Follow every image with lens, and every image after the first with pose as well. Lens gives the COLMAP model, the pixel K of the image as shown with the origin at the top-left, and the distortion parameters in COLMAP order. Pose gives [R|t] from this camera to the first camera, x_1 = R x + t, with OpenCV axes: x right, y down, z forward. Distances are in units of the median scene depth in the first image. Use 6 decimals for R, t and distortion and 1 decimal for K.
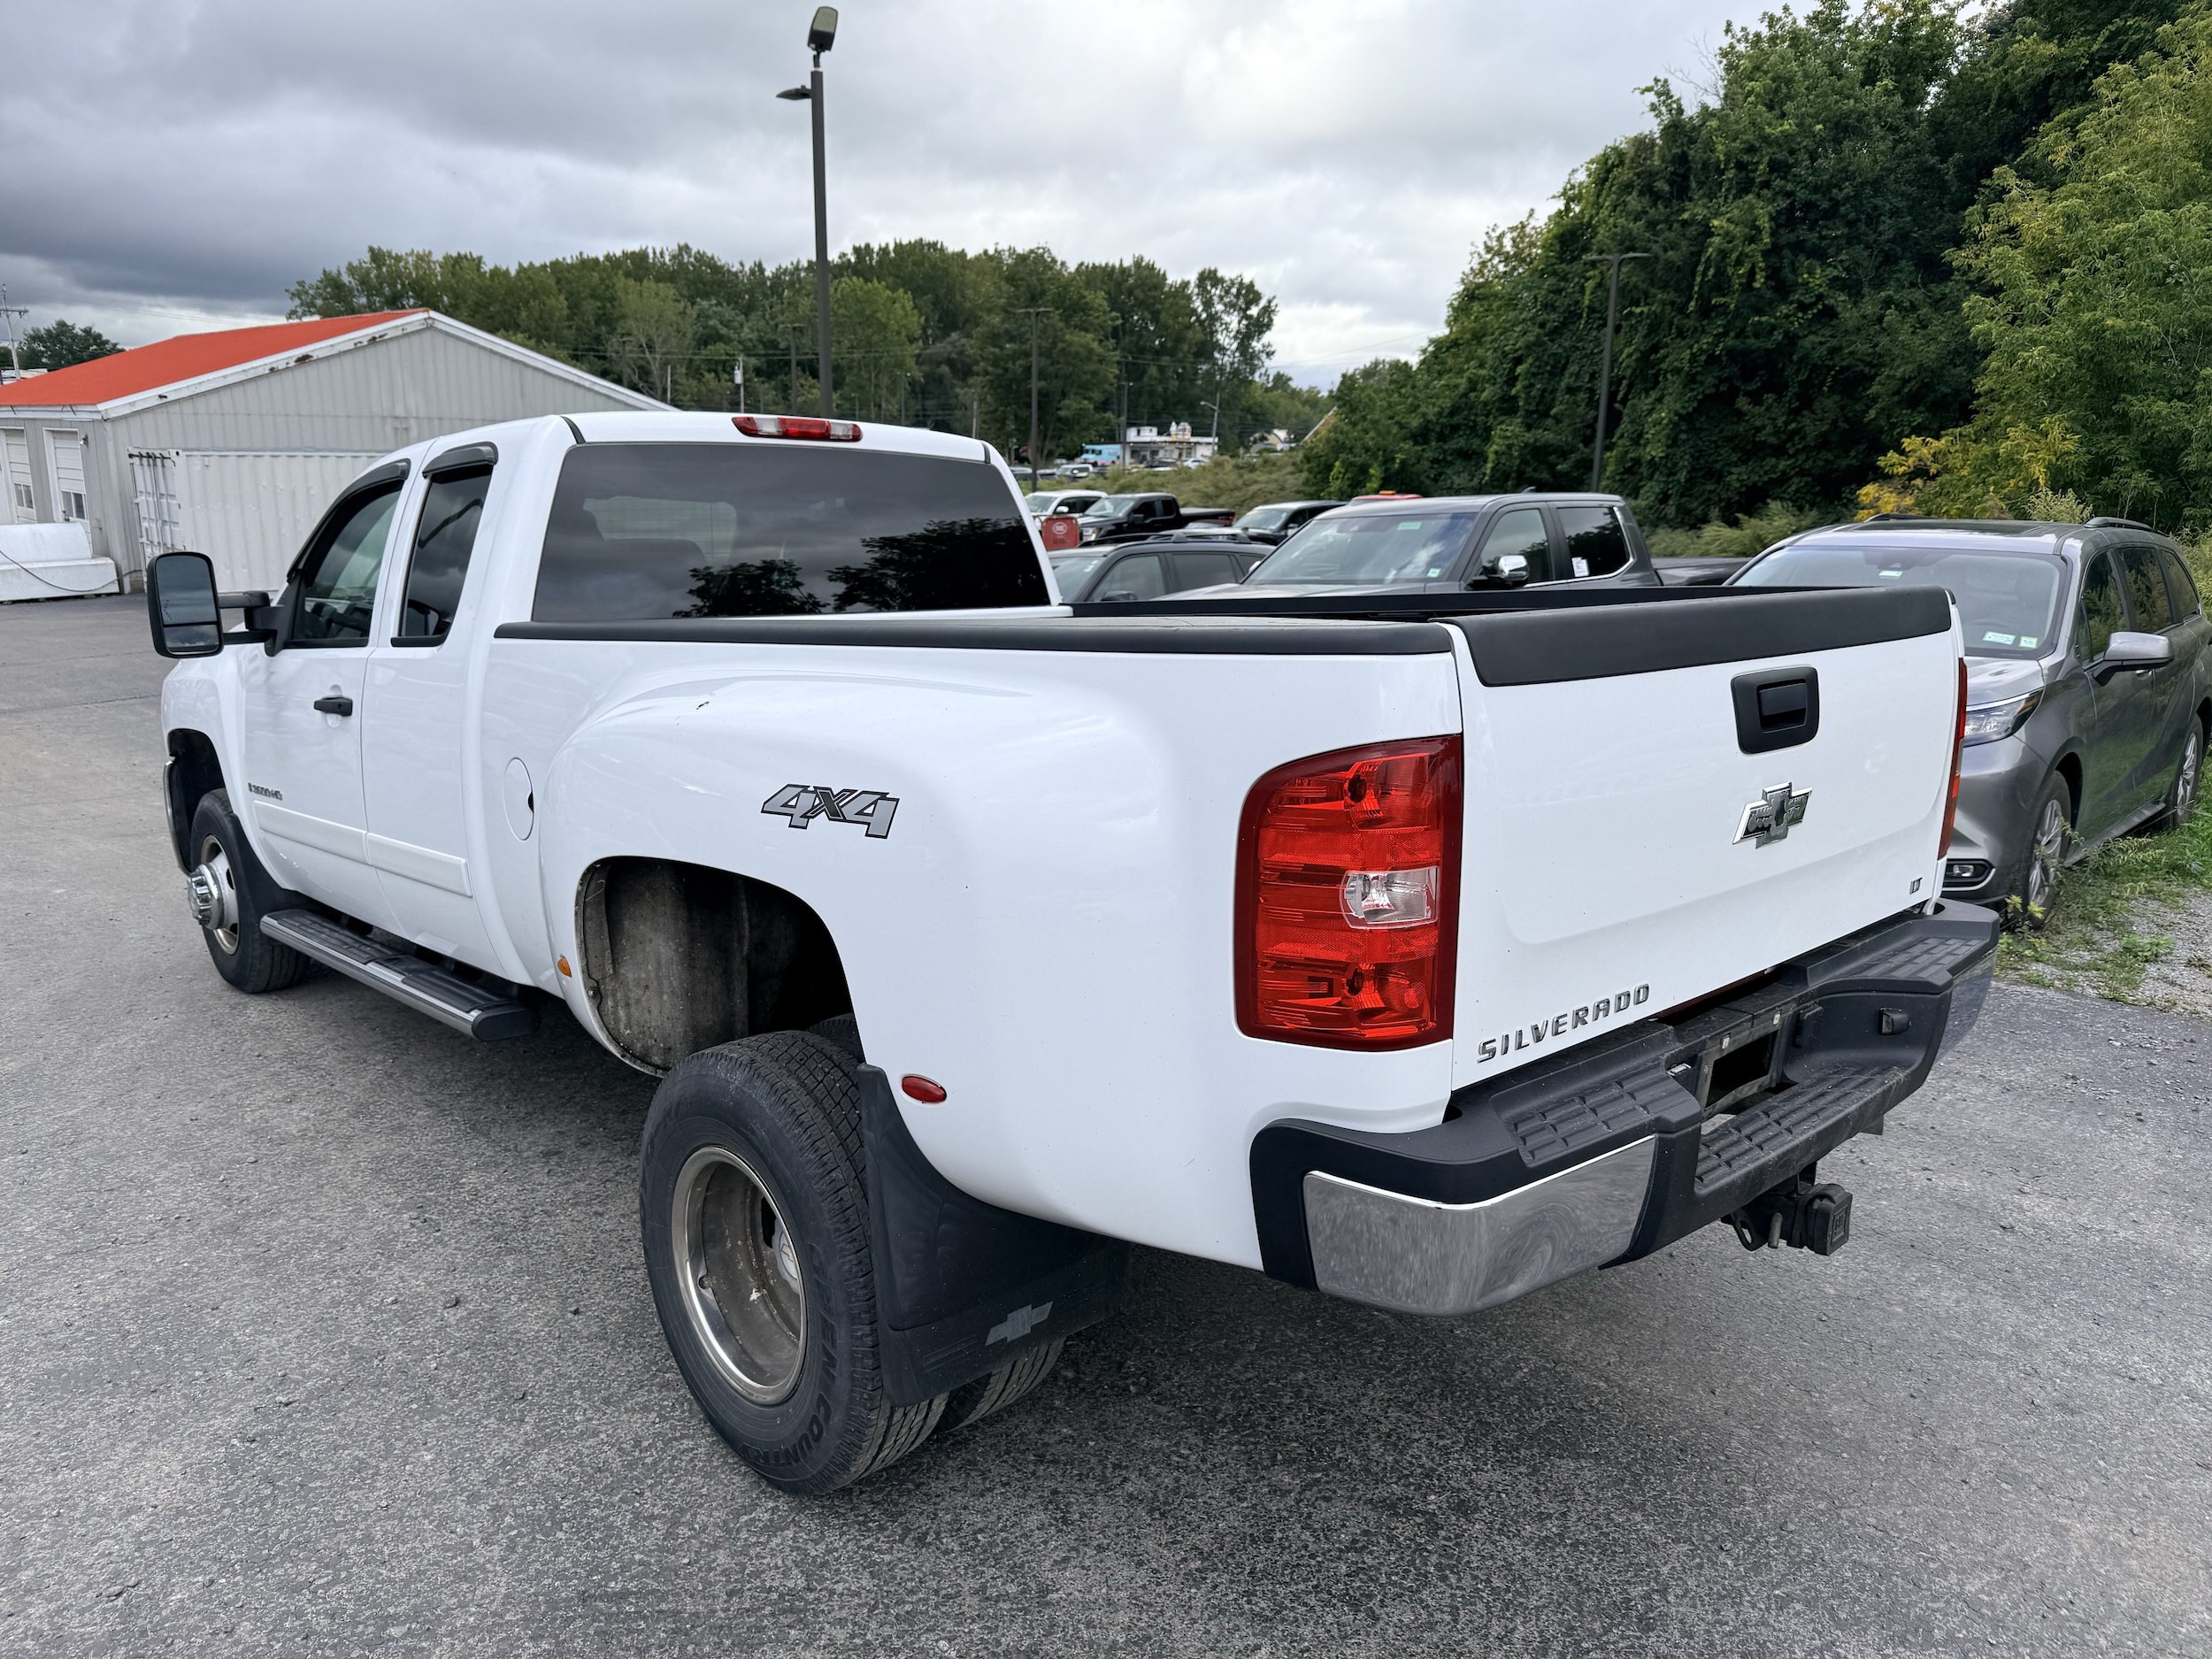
lens RADIAL K [[1558.3, 0, 1102.3], [0, 1558.3, 842.5], [0, 0, 1]] dist [0.007911, -0.009687]
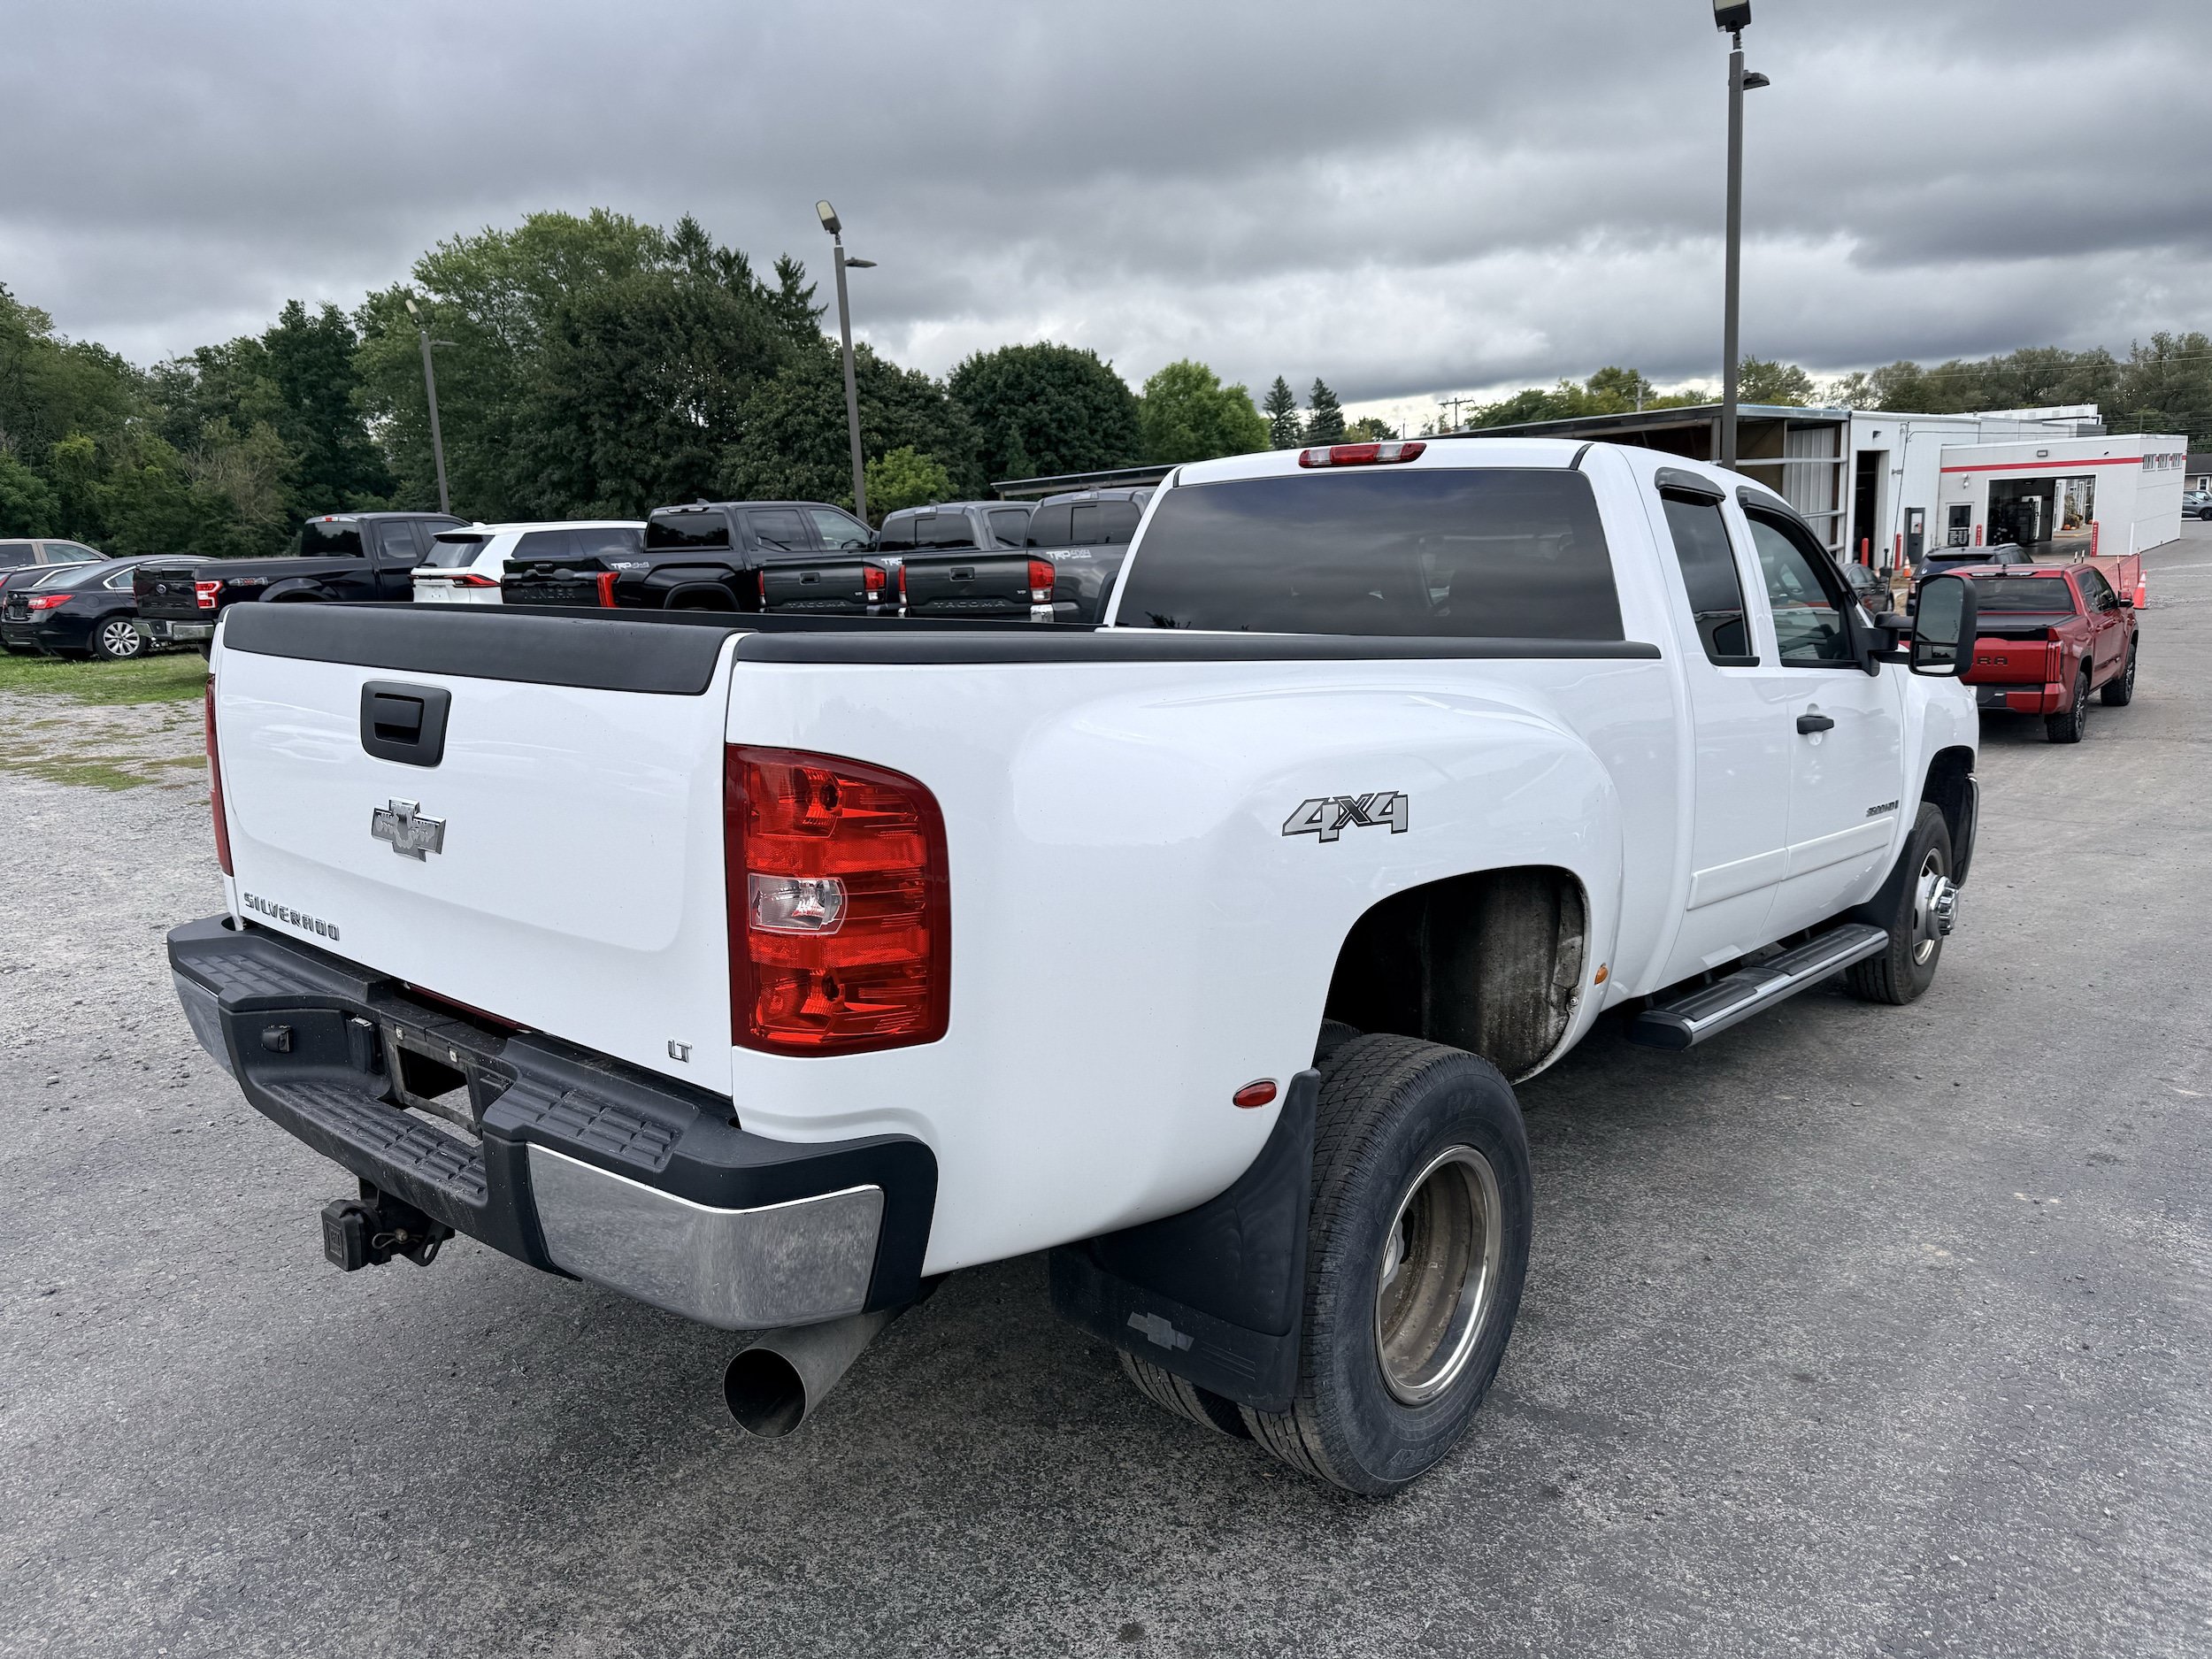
lens RADIAL K [[1558.3, 0, 1082.7], [0, 1558.3, 808.2], [0, 0, 1]] dist [0.007911, -0.009687]
pose [[0.111446, 0.158372, -0.981070, 1.355062], [-0.196850, 0.971176, 0.134413, -0.232931], [0.974079, 0.178144, 0.139409, 1.186420]]
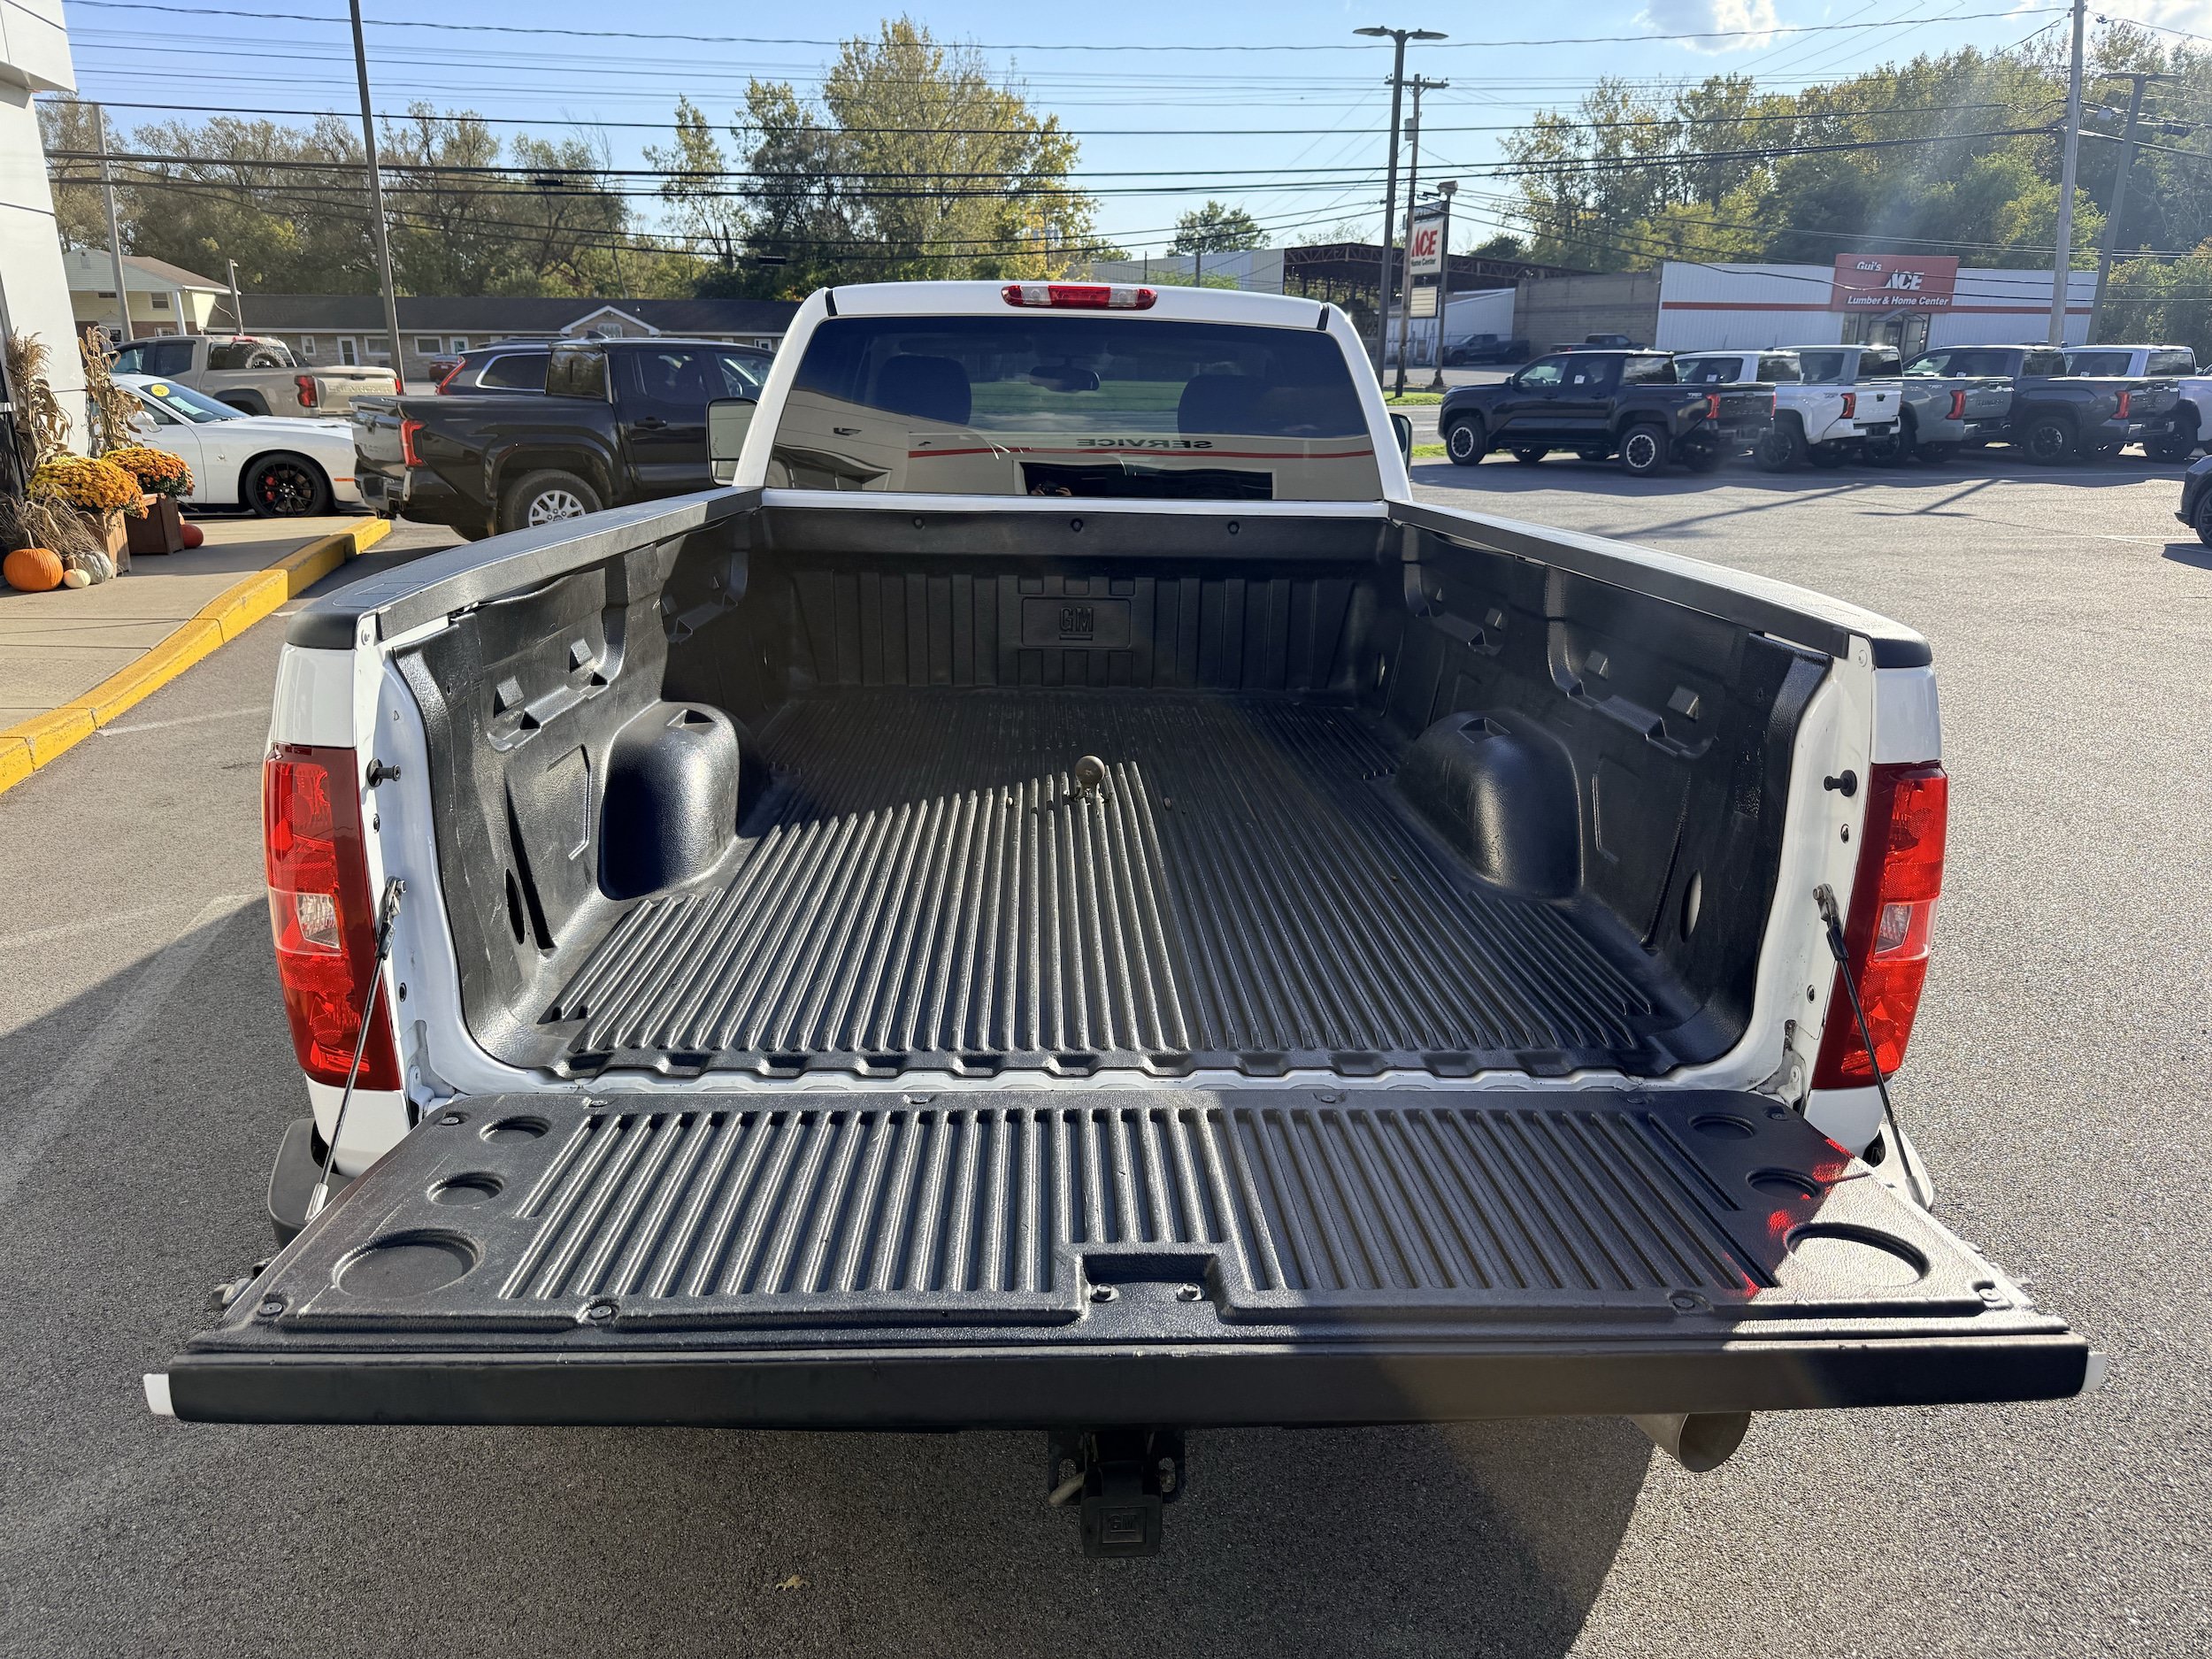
lens RADIAL K [[1558.3, 0, 1111.0], [0, 1558.3, 844.1], [0, 0, 1]] dist [0.007911, -0.009687]
pose [[0.766840, 0.216601, -0.604185, 0.768928], [-0.148773, 0.975684, 0.160959, -0.156632], [0.624358, -0.033543, 0.780418, 0.421979]]
